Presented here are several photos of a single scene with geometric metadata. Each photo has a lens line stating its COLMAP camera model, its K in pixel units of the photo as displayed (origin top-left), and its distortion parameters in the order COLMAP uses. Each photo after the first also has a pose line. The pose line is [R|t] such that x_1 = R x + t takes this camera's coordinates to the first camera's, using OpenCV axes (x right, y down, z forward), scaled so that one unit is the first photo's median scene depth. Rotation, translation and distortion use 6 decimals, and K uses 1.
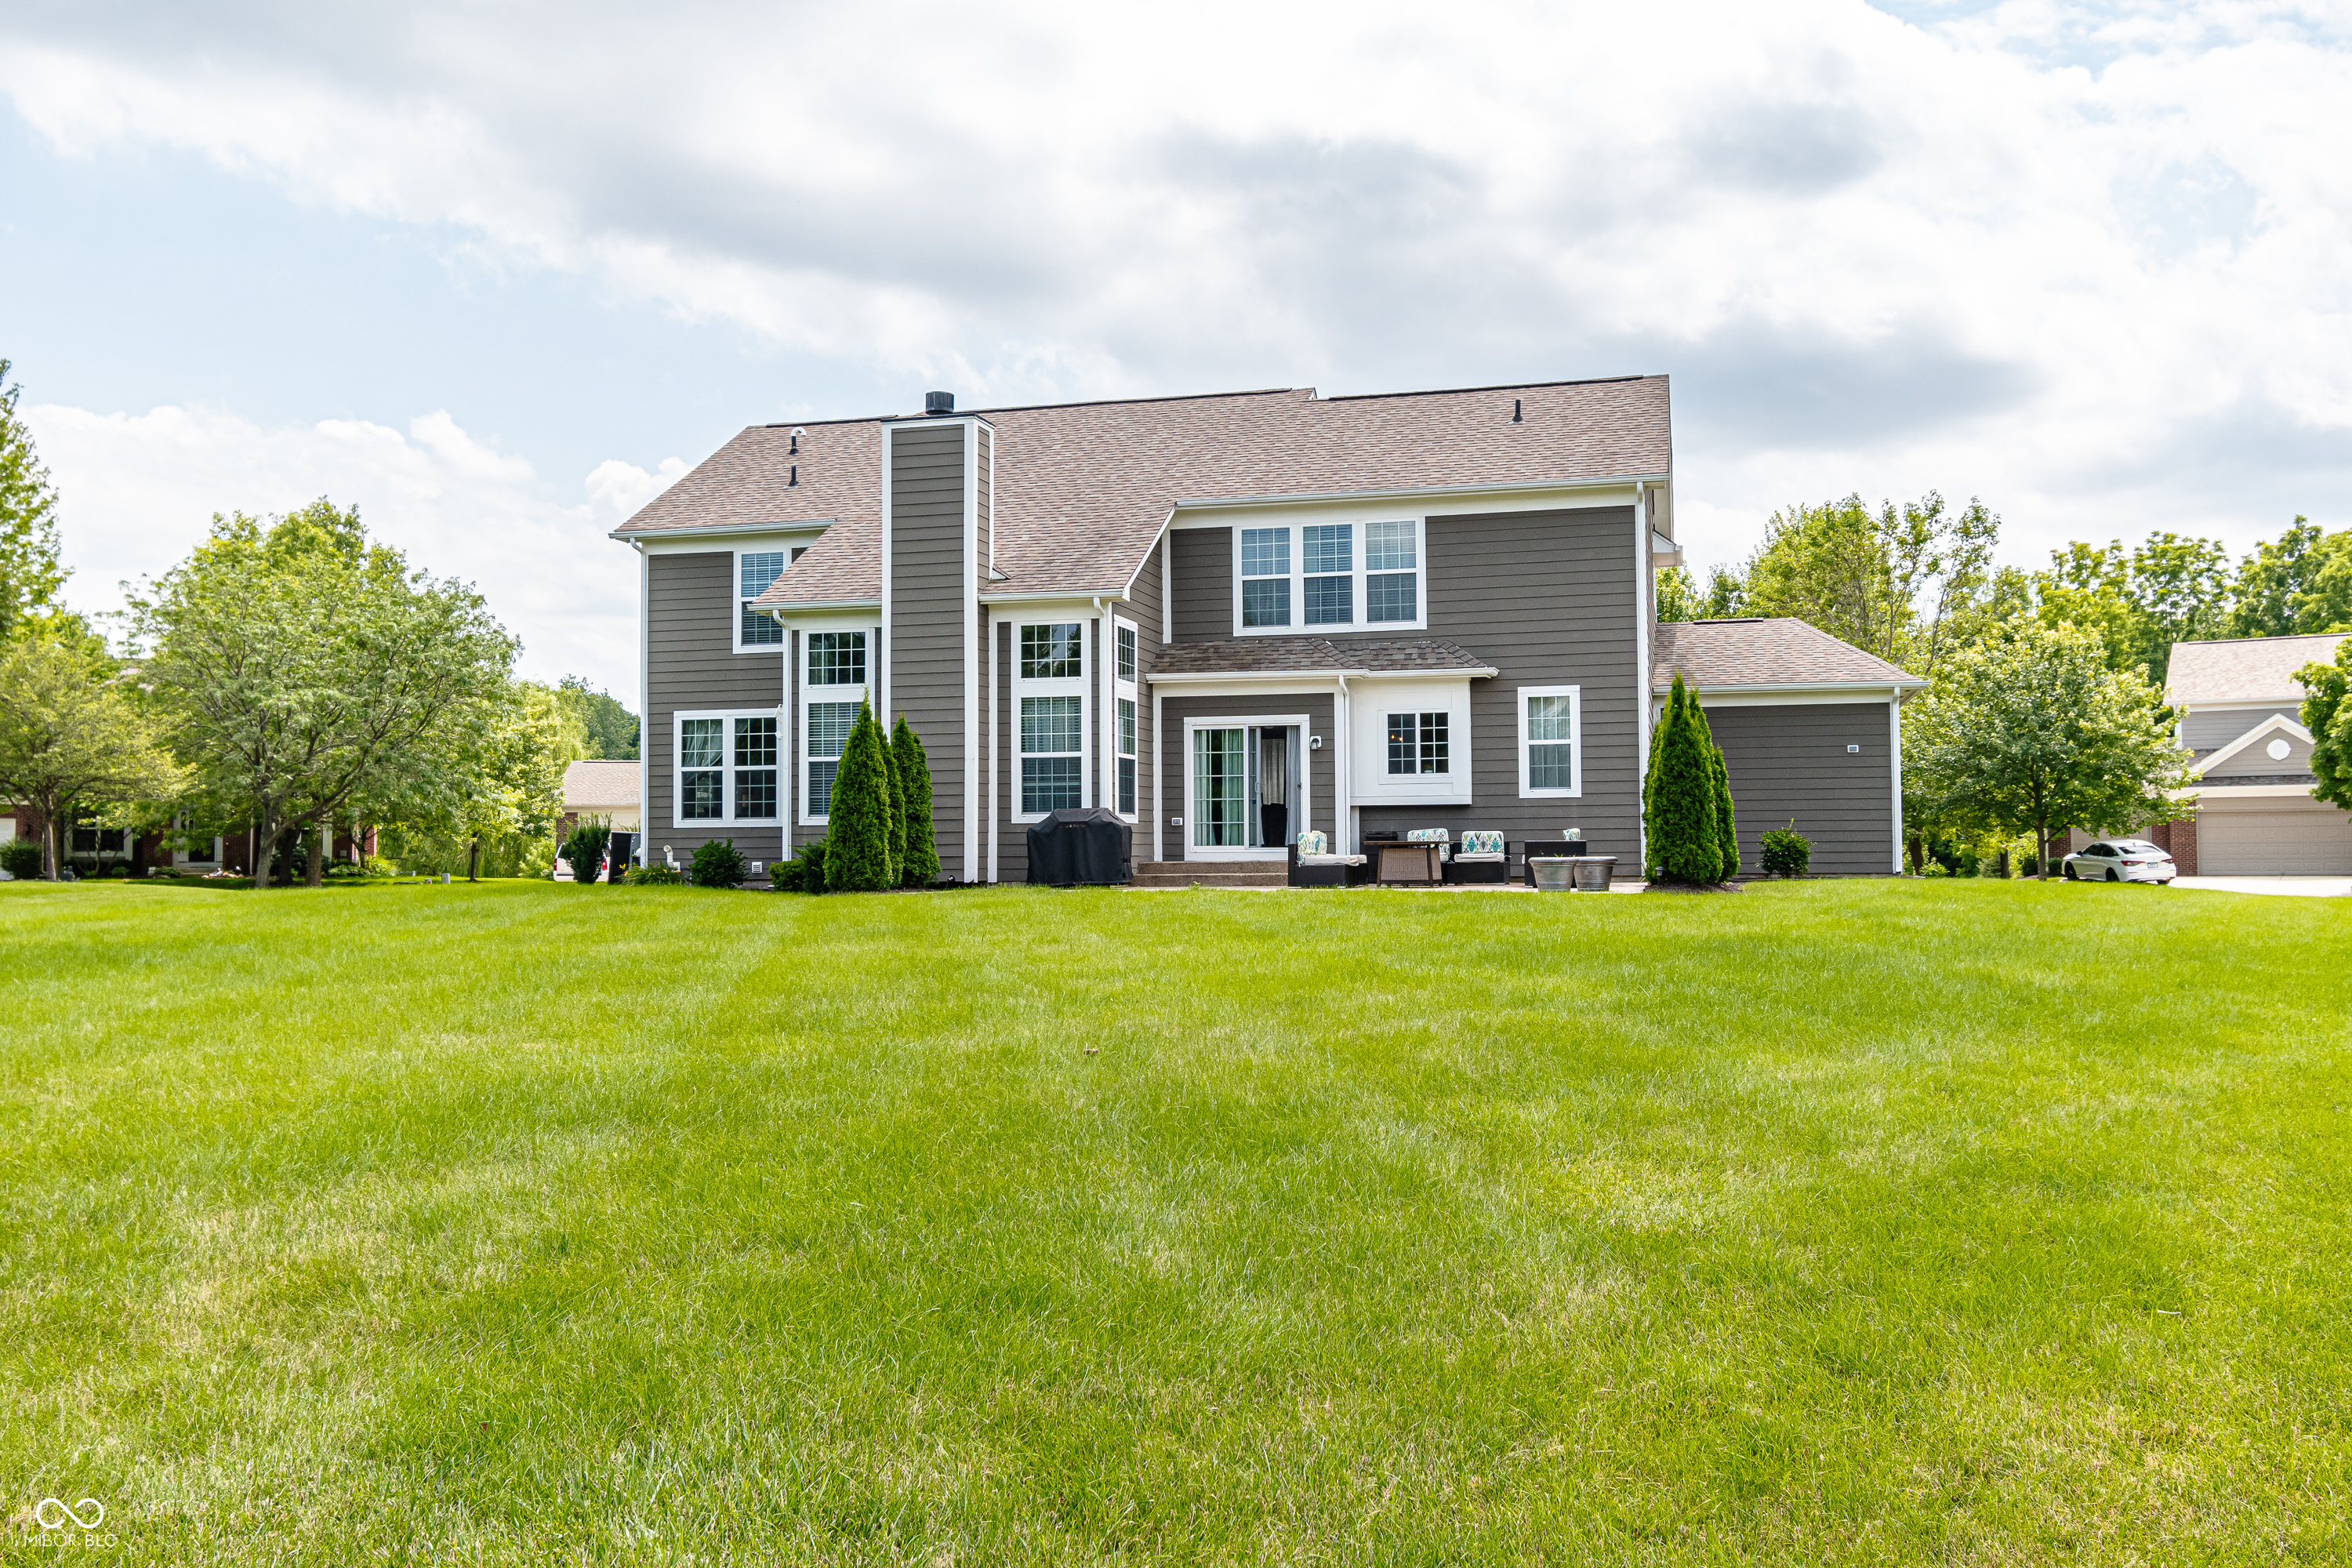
lens RADIAL K [[2019.0, 0, 1174.2], [0, 2019.0, 786.0], [0, 0, 1]] dist [-0.004299, -0.000276]
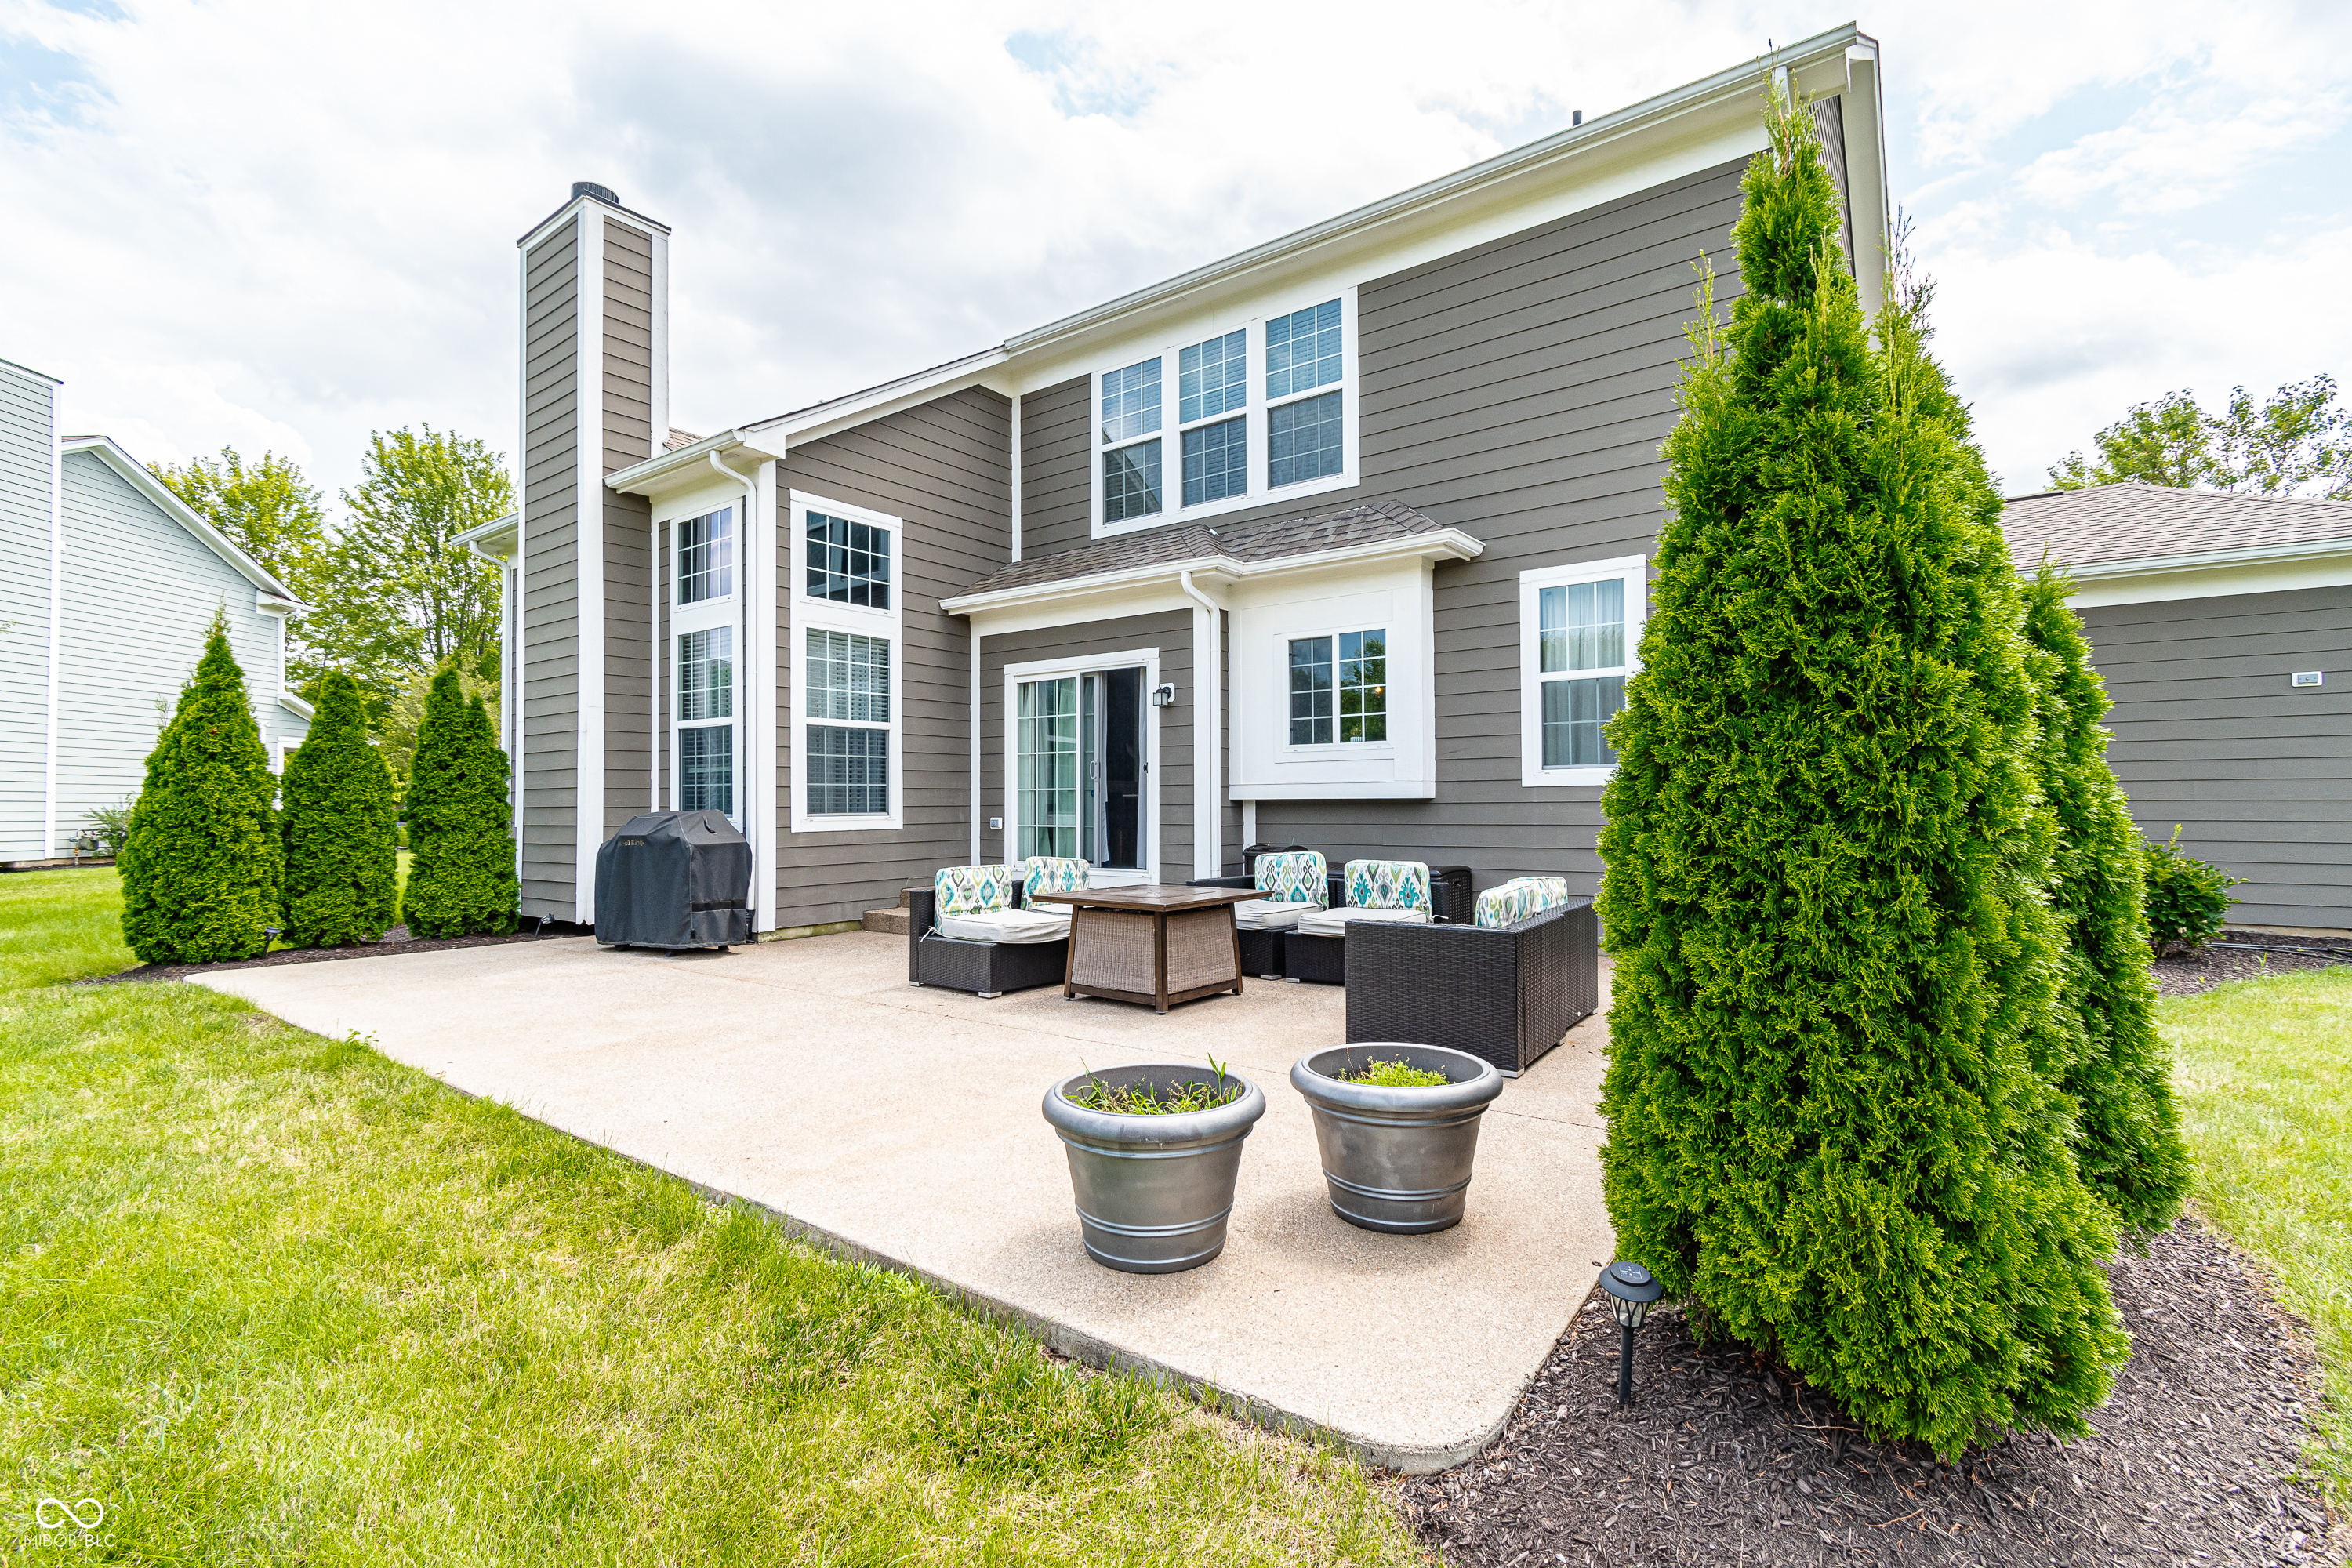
lens RADIAL K [[1050.4, 0, 1176.3], [0, 1050.4, 791.7], [0, 0, 1]] dist [0.004228, 0.000098]
pose [[0.930153, -0.001603, -0.367170, 0.185674], [0.010854, 0.999674, 0.023131, 0.000120], [0.367013, -0.025501, 0.929866, 0.710994]]
